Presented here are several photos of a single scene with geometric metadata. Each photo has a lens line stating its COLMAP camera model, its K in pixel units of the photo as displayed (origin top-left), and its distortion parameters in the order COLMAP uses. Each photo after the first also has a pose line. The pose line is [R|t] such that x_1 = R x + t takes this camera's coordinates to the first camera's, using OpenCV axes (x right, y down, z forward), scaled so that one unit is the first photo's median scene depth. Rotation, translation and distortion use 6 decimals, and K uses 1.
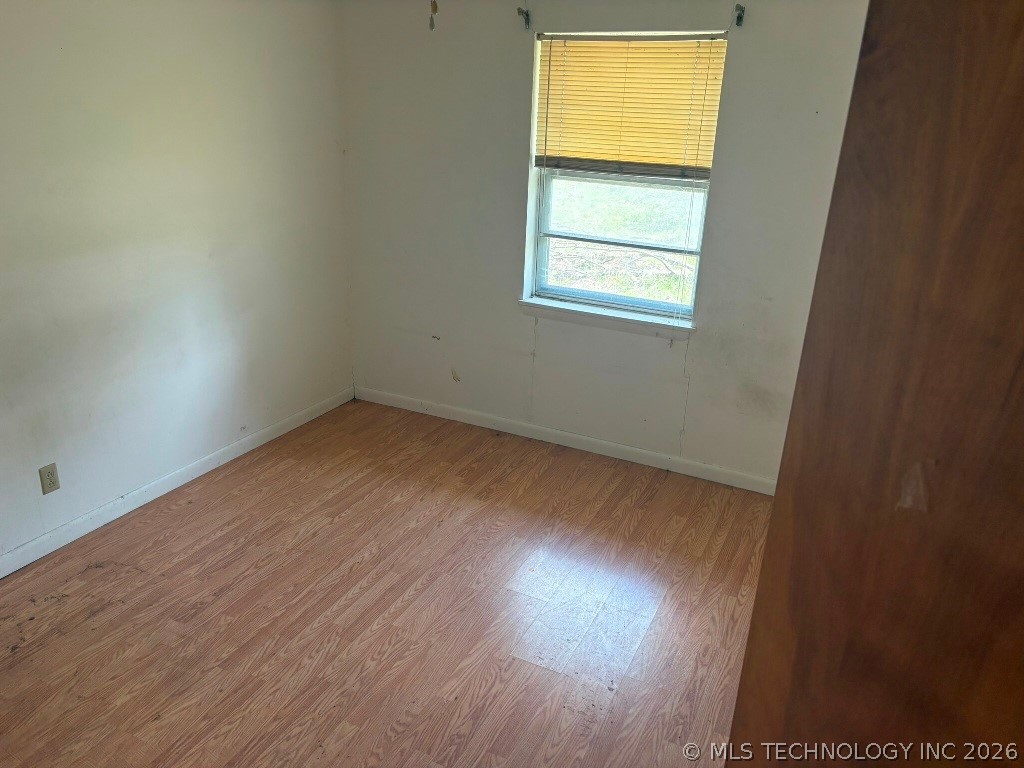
lens RADIAL K [[774.5, 0, 511.3], [0, 774.5, 384.0], [0, 0, 1]] dist [0.025863, -0.020341]
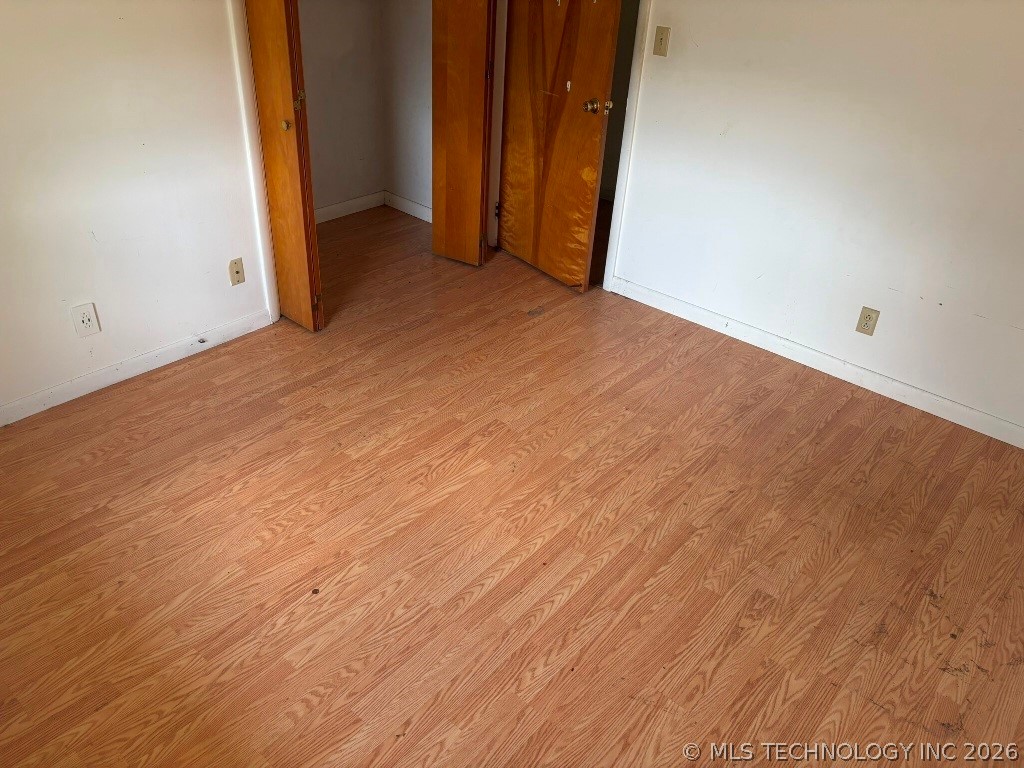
lens RADIAL K [[774.5, 0, 510.1], [0, 774.5, 384.3], [0, 0, 1]] dist [0.025863, -0.020341]
pose [[-0.961988, -0.211073, 0.173286, -0.262880], [0.011742, 0.601977, 0.798427, -0.507456], [-0.272841, 0.770112, -0.576616, 1.403667]]
